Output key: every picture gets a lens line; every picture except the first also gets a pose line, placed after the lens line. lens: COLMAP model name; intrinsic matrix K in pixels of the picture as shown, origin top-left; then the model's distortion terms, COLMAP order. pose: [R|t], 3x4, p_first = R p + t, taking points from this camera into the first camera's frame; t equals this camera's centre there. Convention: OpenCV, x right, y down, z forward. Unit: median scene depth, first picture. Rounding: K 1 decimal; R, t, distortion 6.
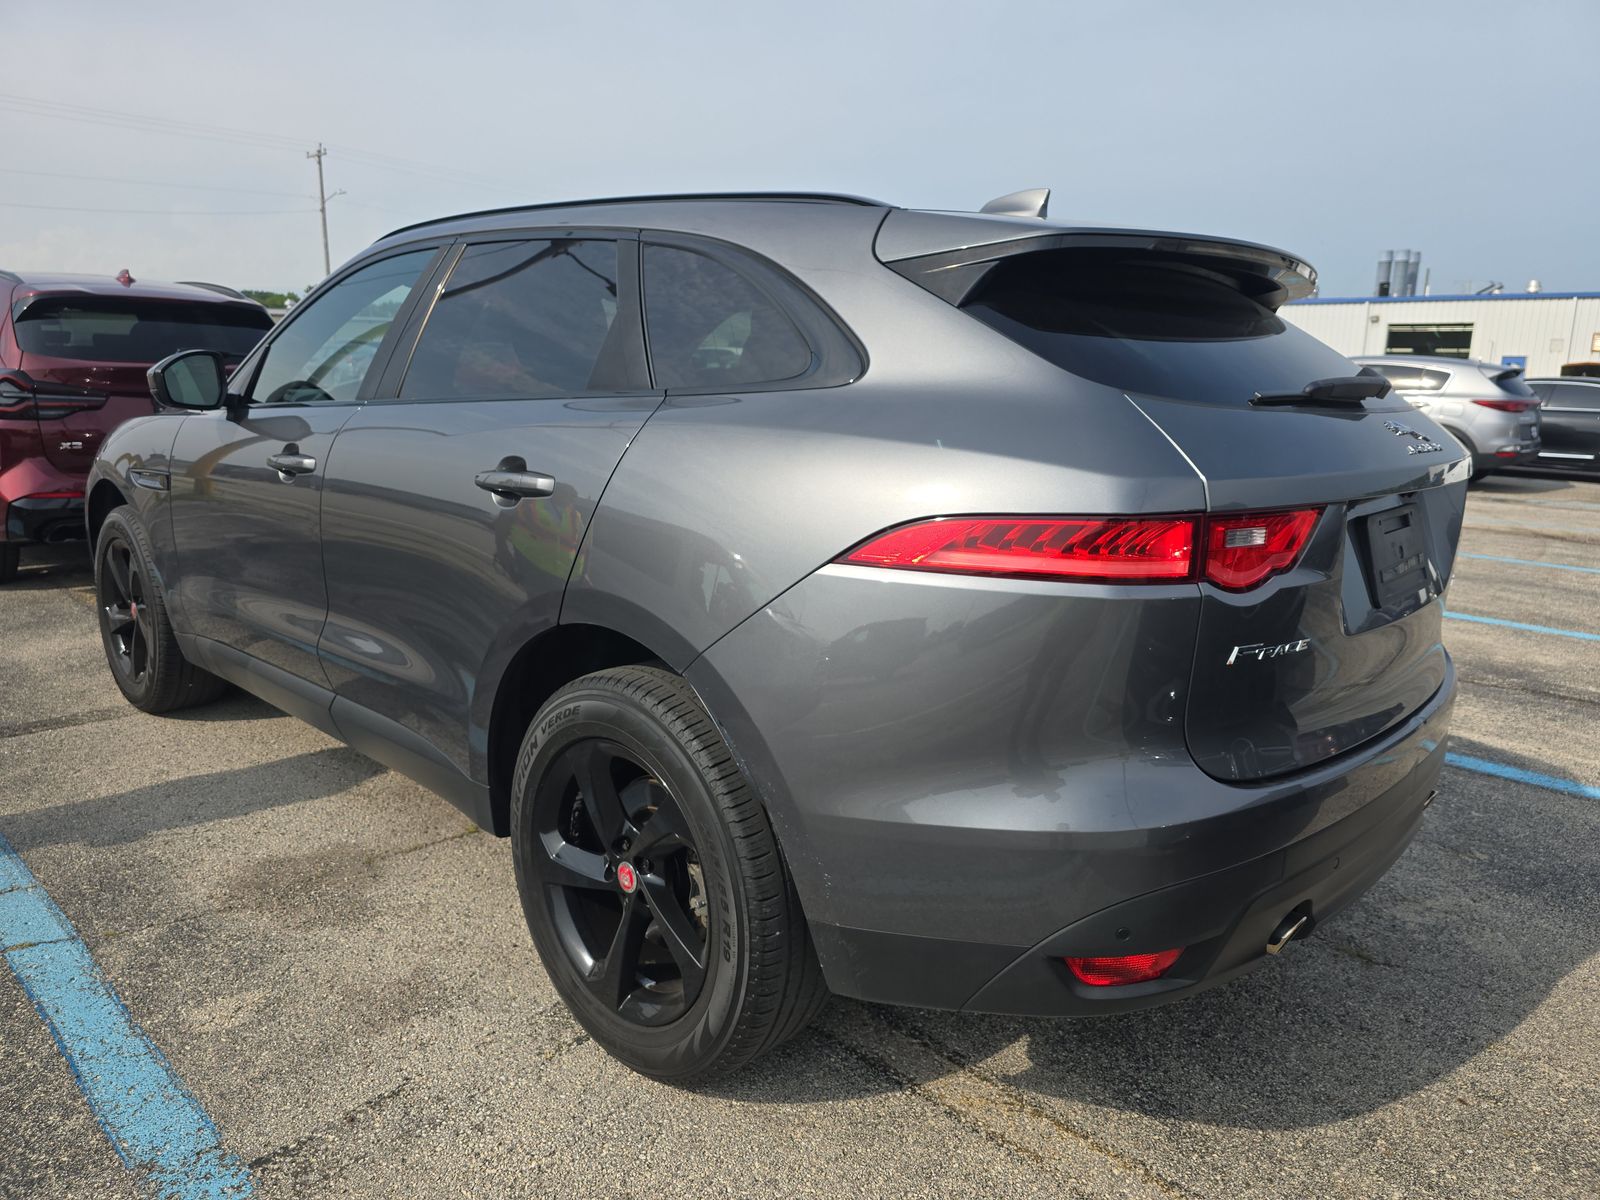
lens RADIAL K [[1089.4, 0, 797.0], [0, 1089.4, 597.5], [0, 0, 1]] dist [0.024182, -0.022942]
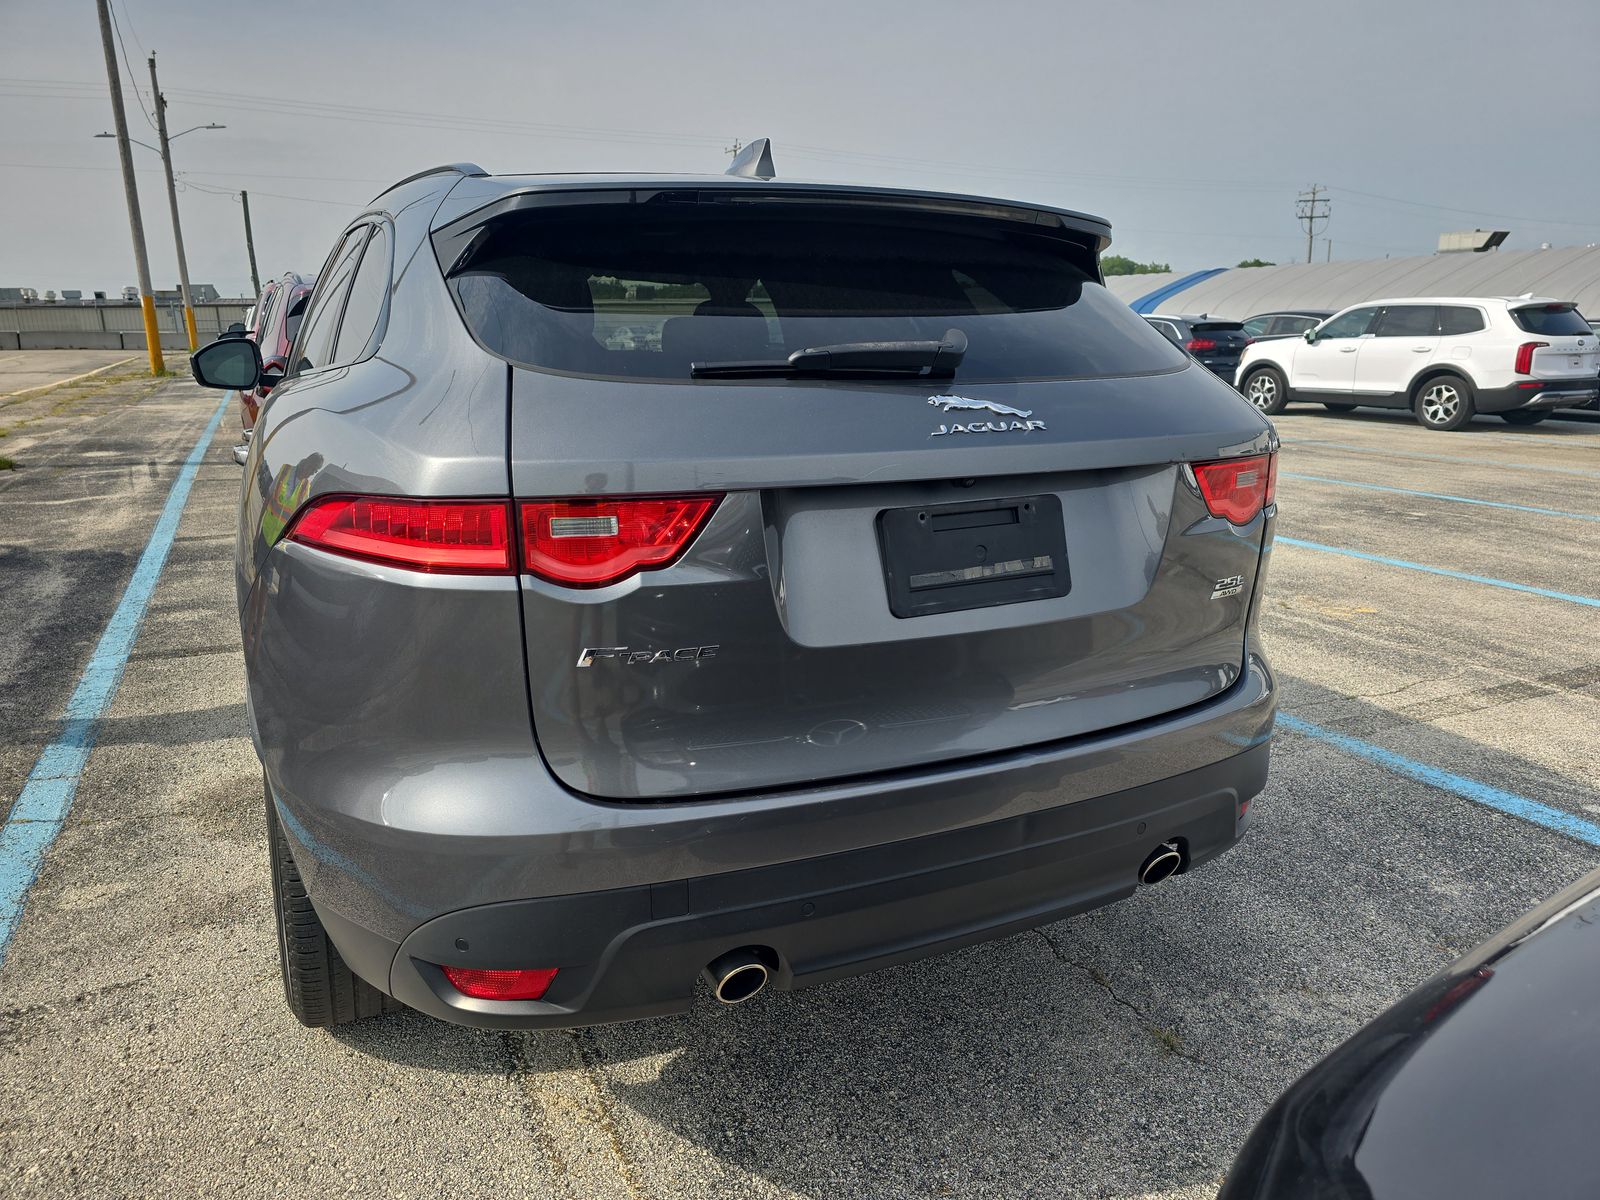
lens RADIAL K [[1089.4, 0, 810.8], [0, 1089.4, 595.2], [0, 0, 1]] dist [0.024182, -0.022942]
pose [[0.936525, 0.057005, -0.345937, 0.632360], [-0.049841, 0.998319, 0.029576, -0.024364], [0.347041, -0.010457, 0.937792, 0.160946]]
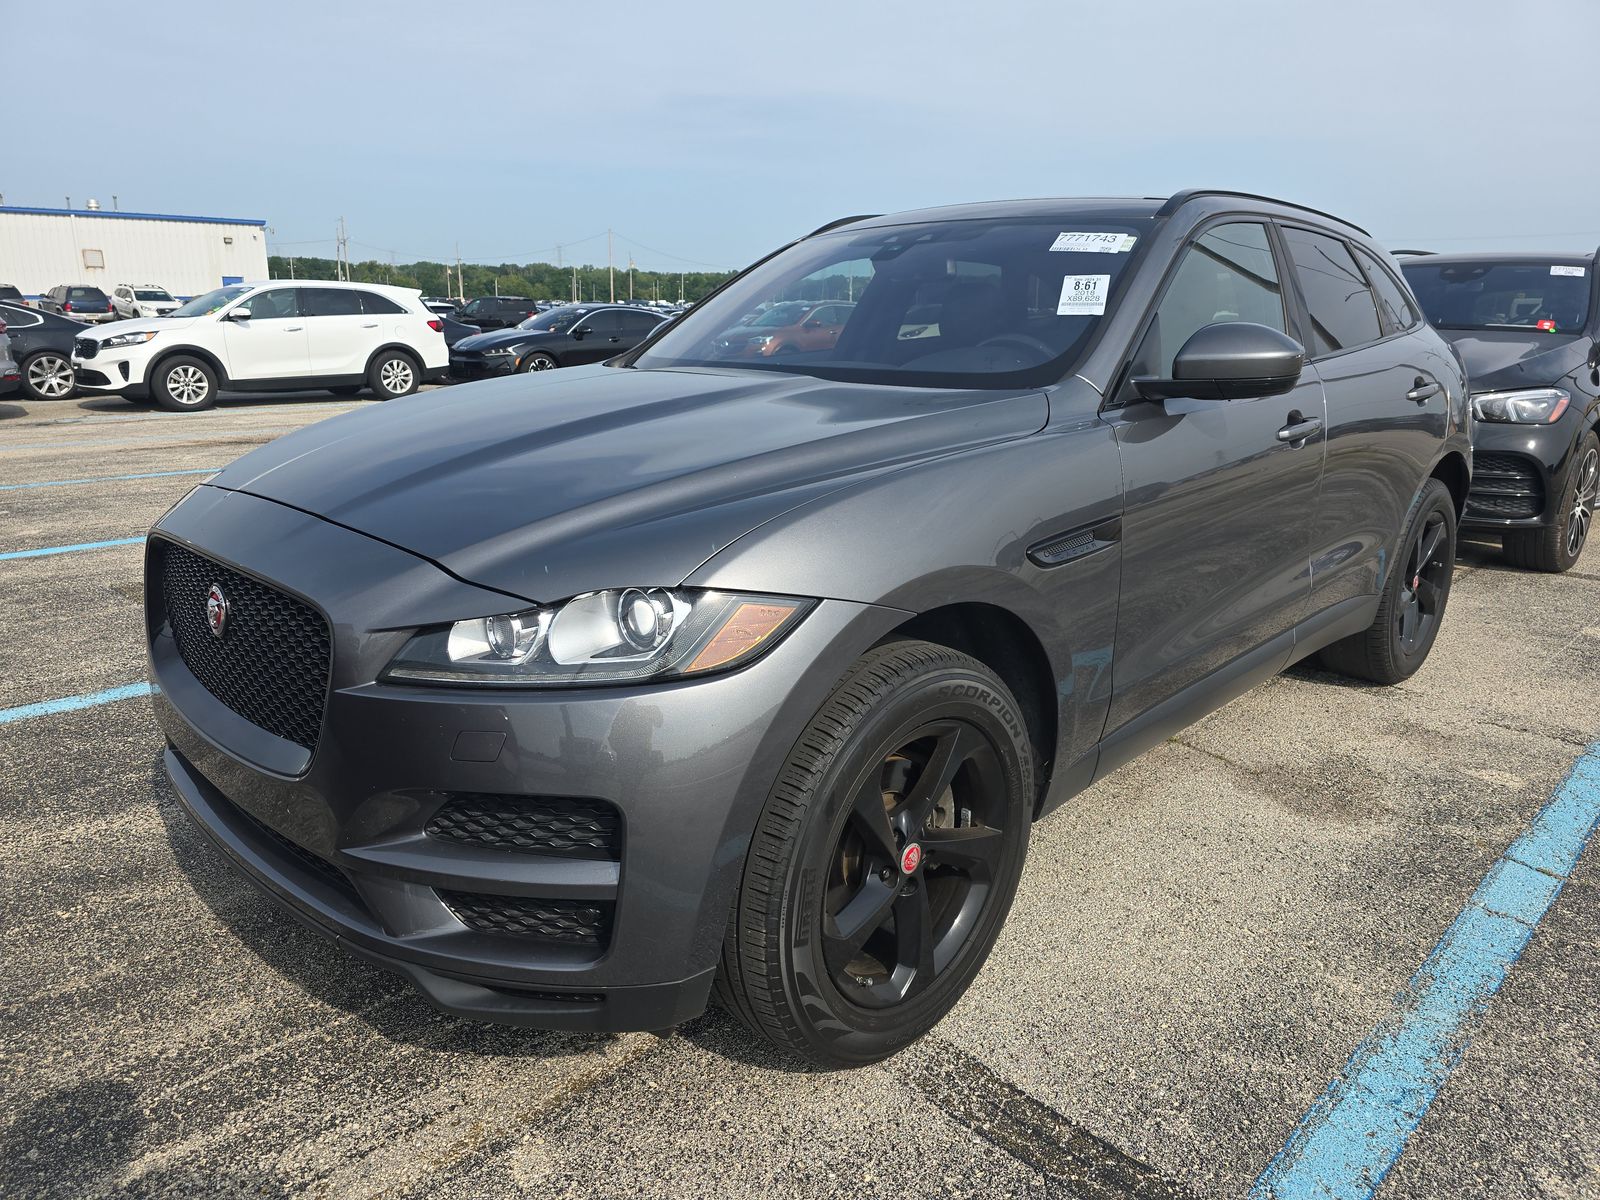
lens RADIAL K [[1089.4, 0, 808.3], [0, 1089.4, 607.5], [0, 0, 1]] dist [0.024182, -0.022942]
pose [[0.003903, -0.278192, 0.960517, -1.899501], [0.218784, 0.937491, 0.270635, -0.424522], [-0.975765, 0.209090, 0.064523, 1.803704]]
